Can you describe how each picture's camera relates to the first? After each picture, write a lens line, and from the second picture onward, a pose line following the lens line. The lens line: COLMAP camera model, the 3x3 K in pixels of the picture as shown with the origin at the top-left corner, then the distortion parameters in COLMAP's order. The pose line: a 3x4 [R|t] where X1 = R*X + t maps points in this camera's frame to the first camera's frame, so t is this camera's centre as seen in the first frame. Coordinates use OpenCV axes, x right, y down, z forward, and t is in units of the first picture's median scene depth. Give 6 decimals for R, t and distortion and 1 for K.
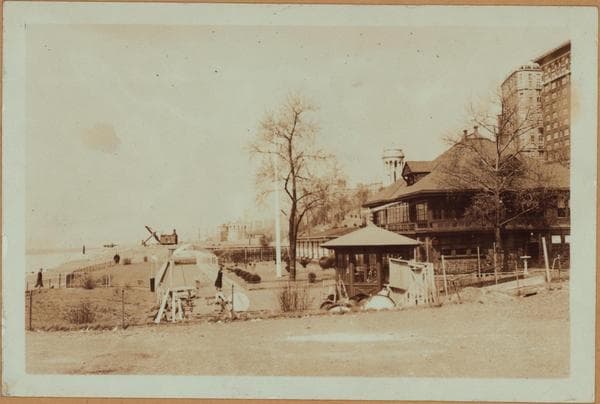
lens RADIAL K [[651.4, 0, 299.4], [0, 651.4, 190.0], [0, 0, 1]] dist [-0.009028, -0.024054]
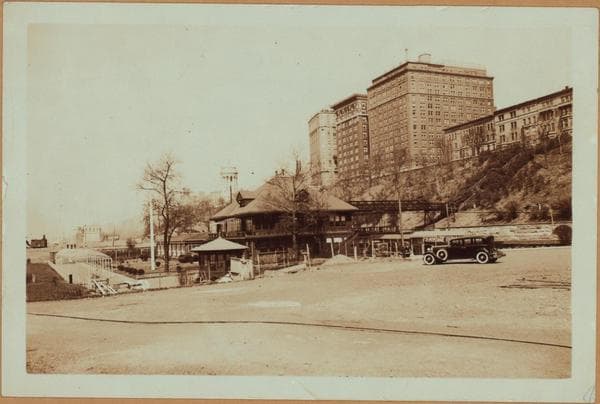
lens RADIAL K [[651.4, 0, 299.4], [0, 651.4, 190.0], [0, 0, 1]] dist [-0.009028, -0.024054]
pose [[0.968244, -0.012948, 0.249671, -0.088600], [0.009590, 0.999847, 0.014661, -0.075124], [-0.249823, -0.011801, 0.968220, -0.569203]]
